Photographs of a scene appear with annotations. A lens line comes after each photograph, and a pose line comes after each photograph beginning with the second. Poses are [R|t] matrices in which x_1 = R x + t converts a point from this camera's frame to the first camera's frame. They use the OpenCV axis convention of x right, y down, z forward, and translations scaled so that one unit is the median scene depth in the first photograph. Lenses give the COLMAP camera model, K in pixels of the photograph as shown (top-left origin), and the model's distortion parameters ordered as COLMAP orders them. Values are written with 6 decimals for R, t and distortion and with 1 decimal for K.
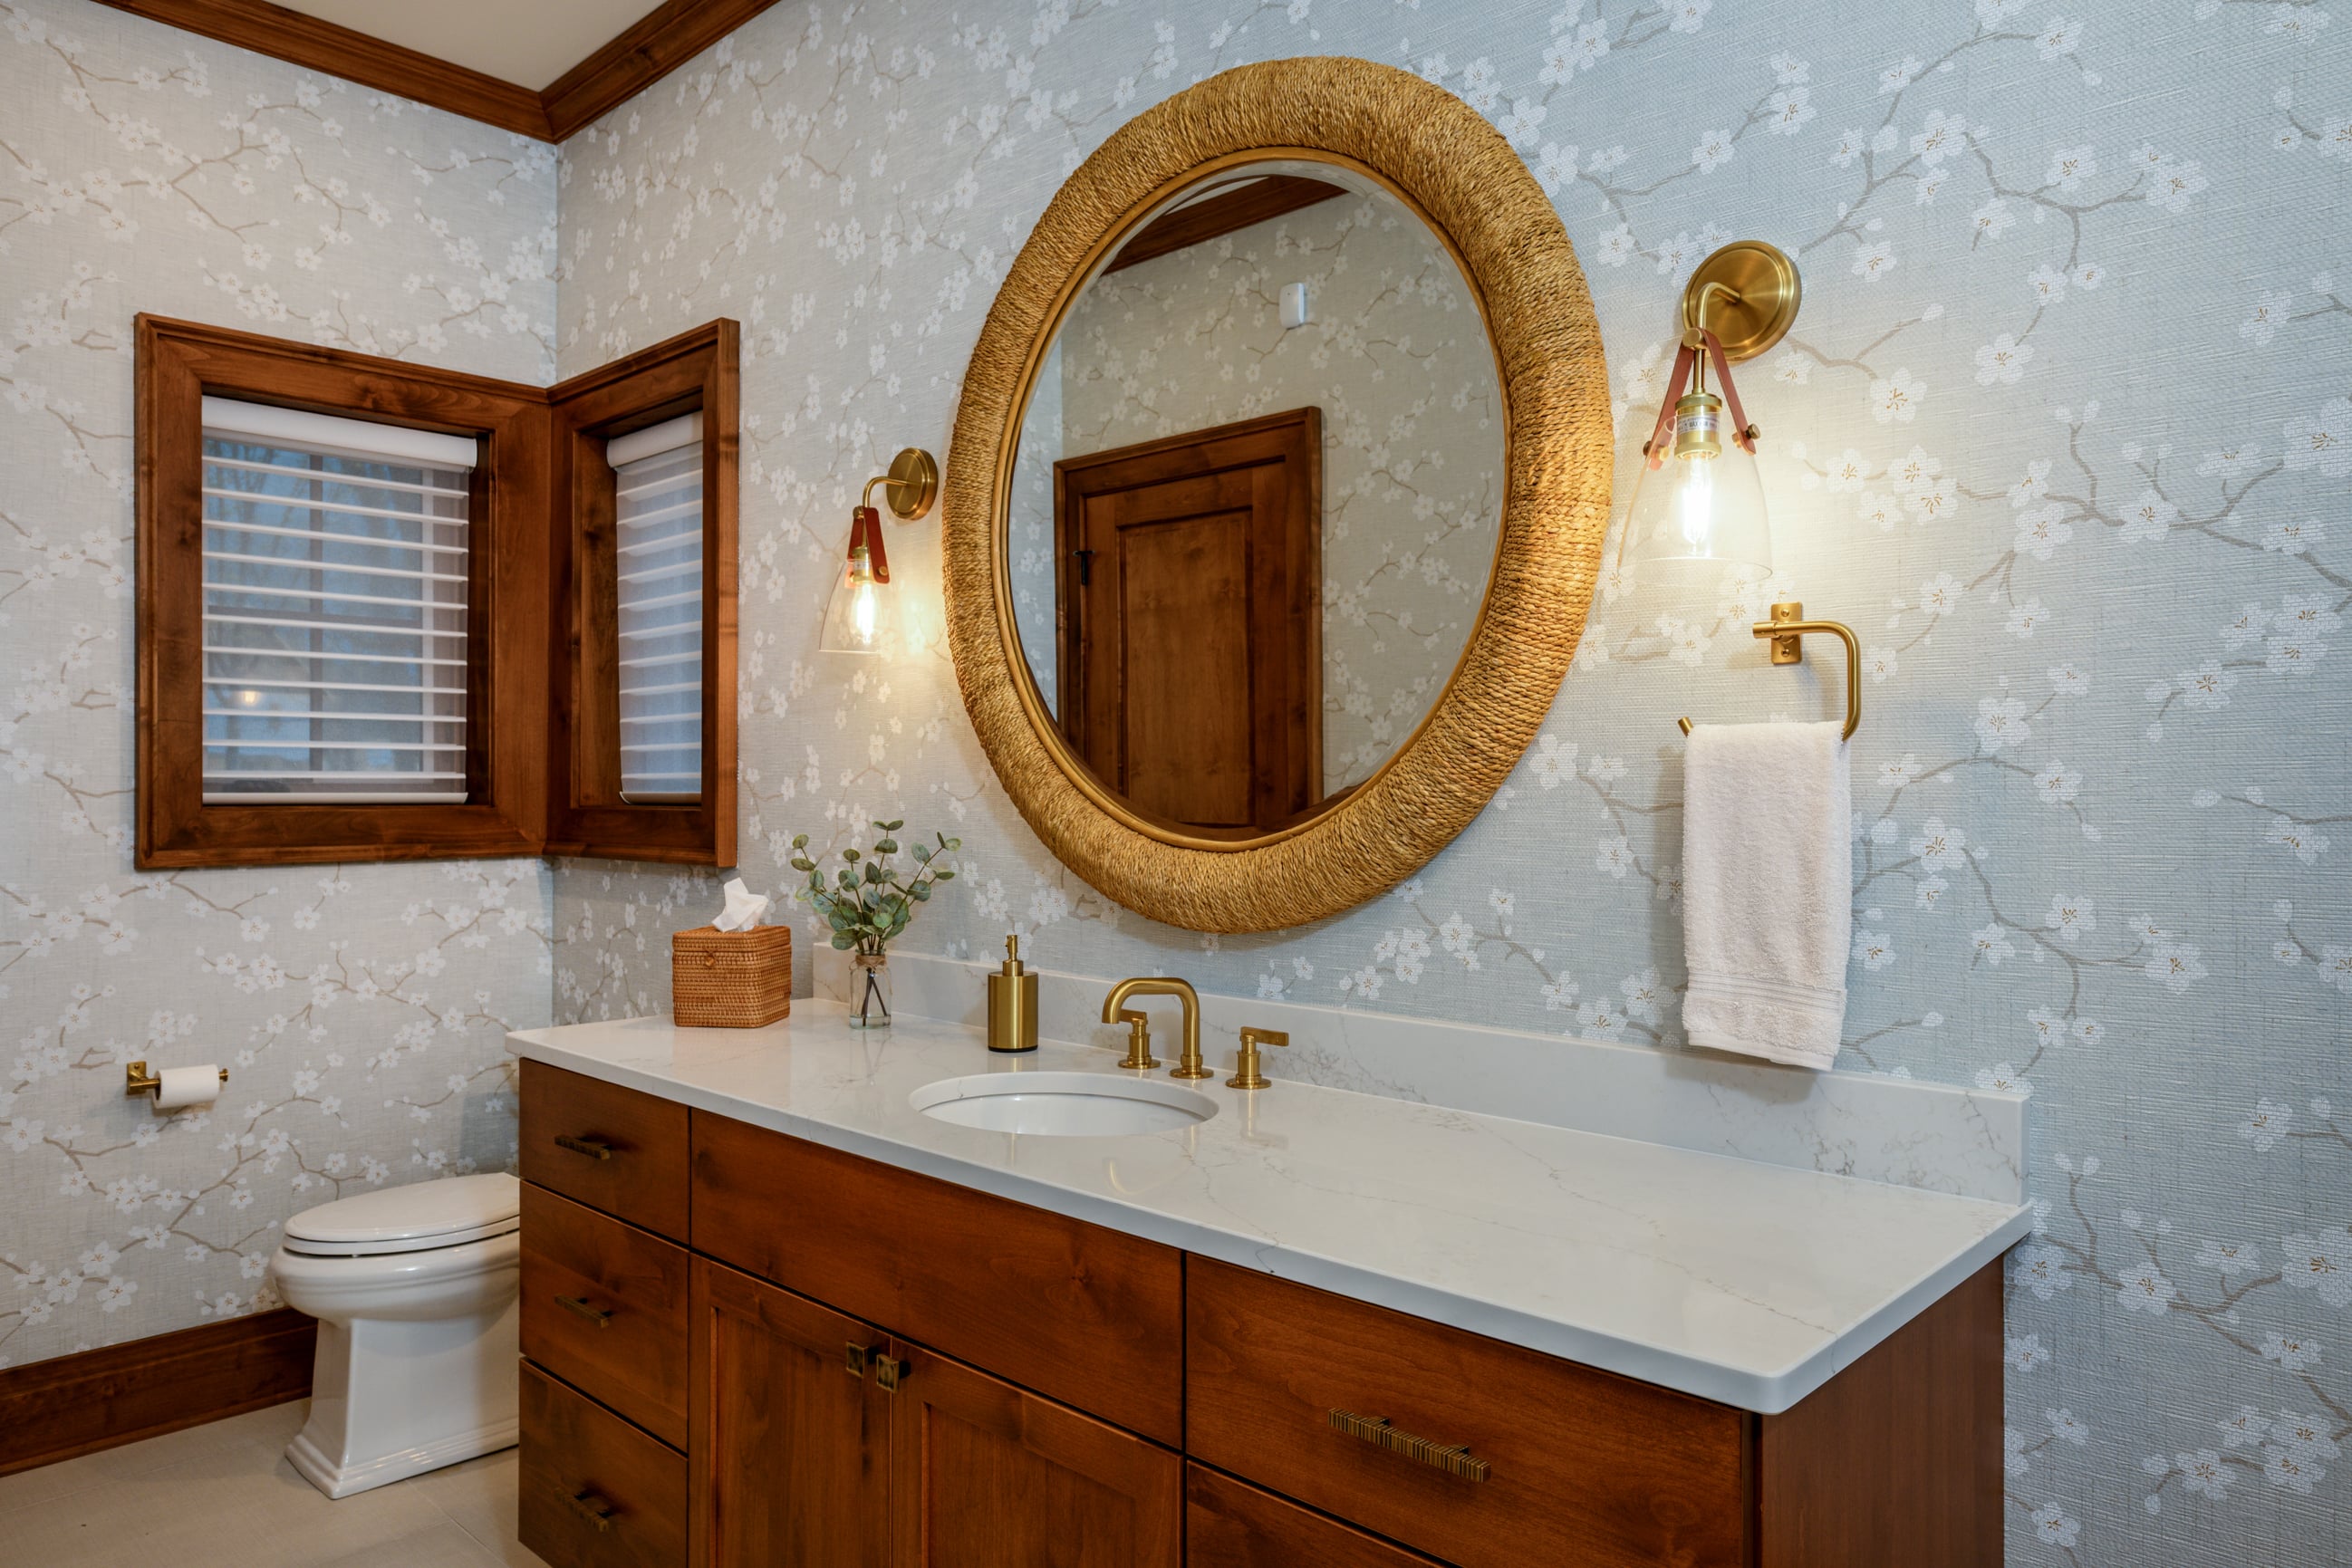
lens RADIAL K [[1517.7, 0, 1176.0], [0, 1517.7, 784.0], [0, 0, 1]] dist [-0.004820, -0.003471]
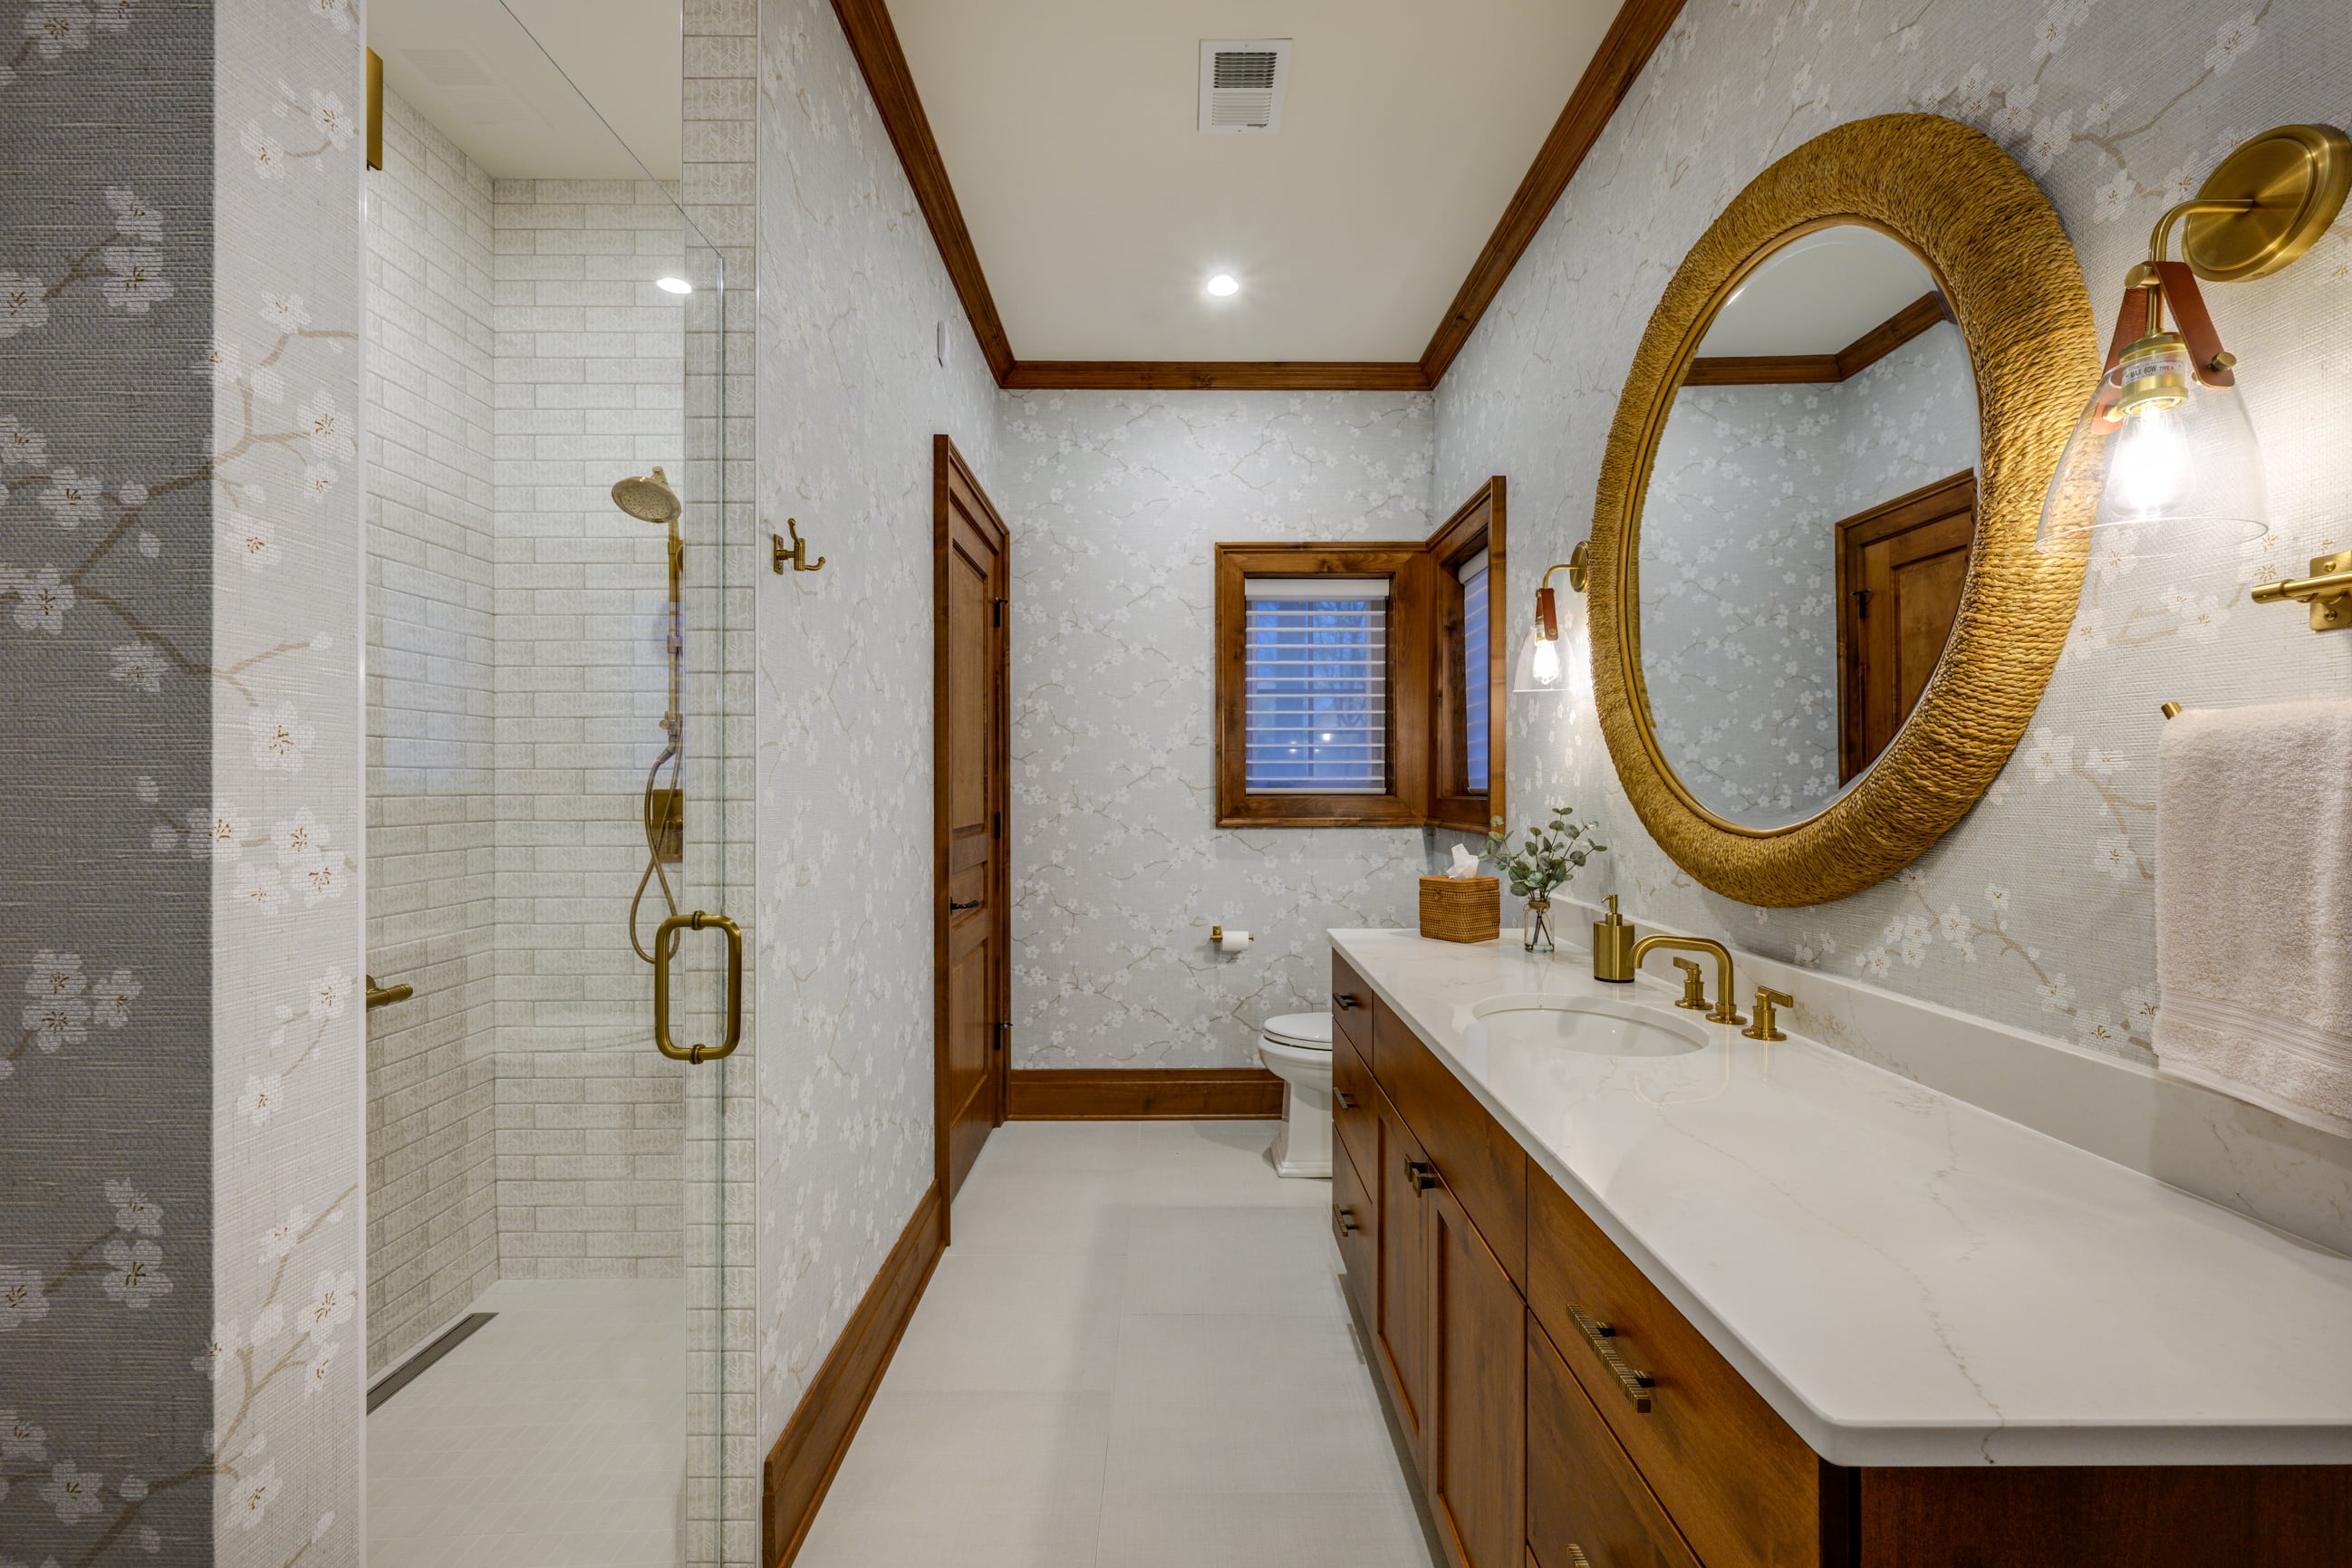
lens RADIAL K [[963.5, 0, 1176.0], [0, 963.5, 784.0], [0, 0, 1]] dist [0.000055, -0.000840]
pose [[0.693380, -0.002561, -0.720568, 0.188718], [0.002879, 0.999996, -0.000784, 0.001424], [0.720566, -0.001531, 0.693384, 0.106480]]
